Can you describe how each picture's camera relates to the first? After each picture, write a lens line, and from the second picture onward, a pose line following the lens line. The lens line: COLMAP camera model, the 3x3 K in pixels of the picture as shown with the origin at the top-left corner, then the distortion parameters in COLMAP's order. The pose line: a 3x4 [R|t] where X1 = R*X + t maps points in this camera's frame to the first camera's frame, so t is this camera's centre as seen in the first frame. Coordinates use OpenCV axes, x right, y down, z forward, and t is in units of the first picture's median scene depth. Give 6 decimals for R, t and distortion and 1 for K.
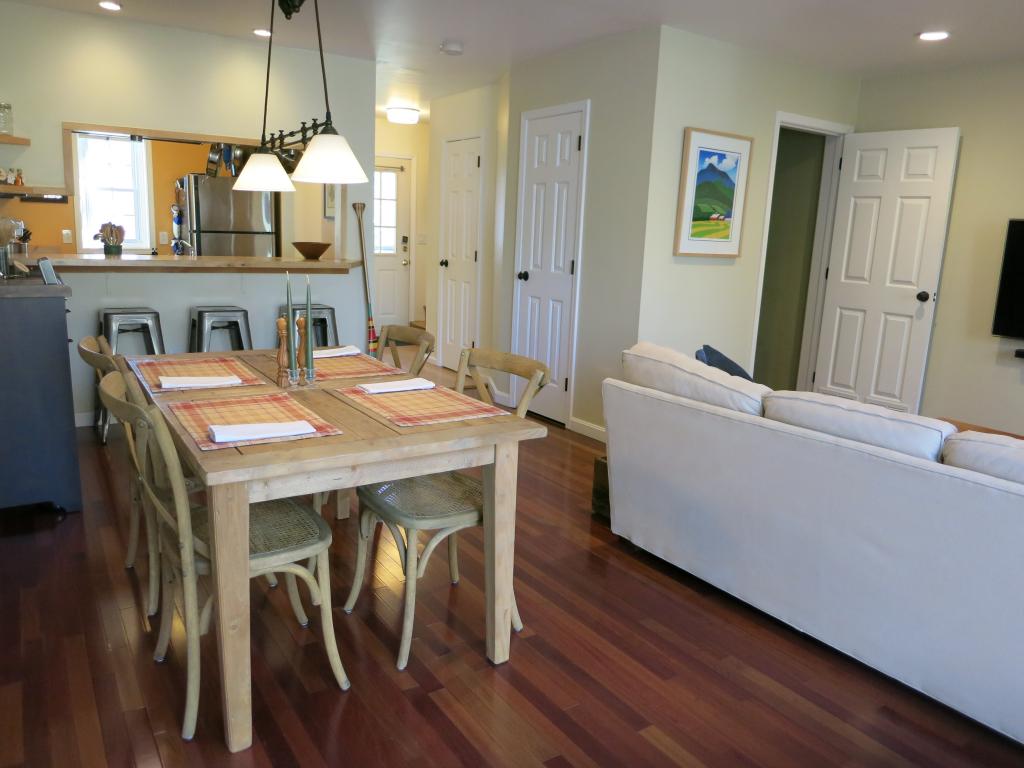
lens RADIAL K [[732.2, 0, 512.0], [0, 732.2, 384.0], [0, 0, 1]] dist [-0.039181, -0.008071]
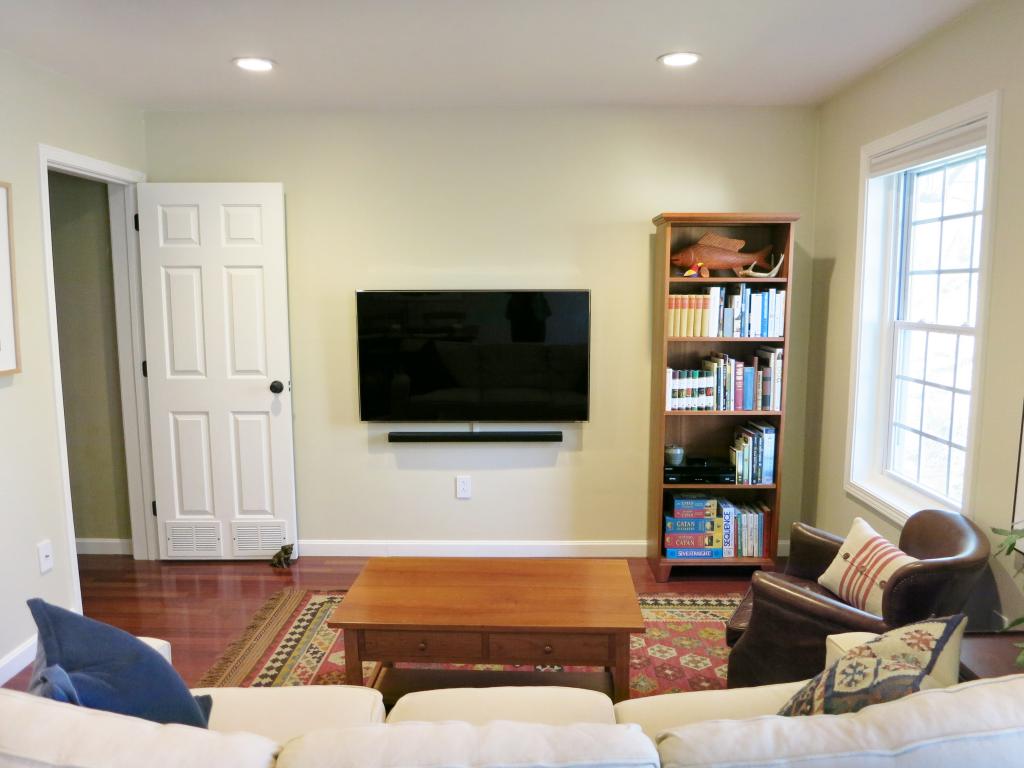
lens RADIAL K [[732.2, 0, 512.0], [0, 732.2, 384.0], [0, 0, 1]] dist [-0.039181, -0.008071]
pose [[0.570525, -0.145182, 0.808346, 0.056128], [0.192940, 0.980399, 0.039908, -0.105131], [-0.798295, 0.133193, 0.587353, 0.301769]]
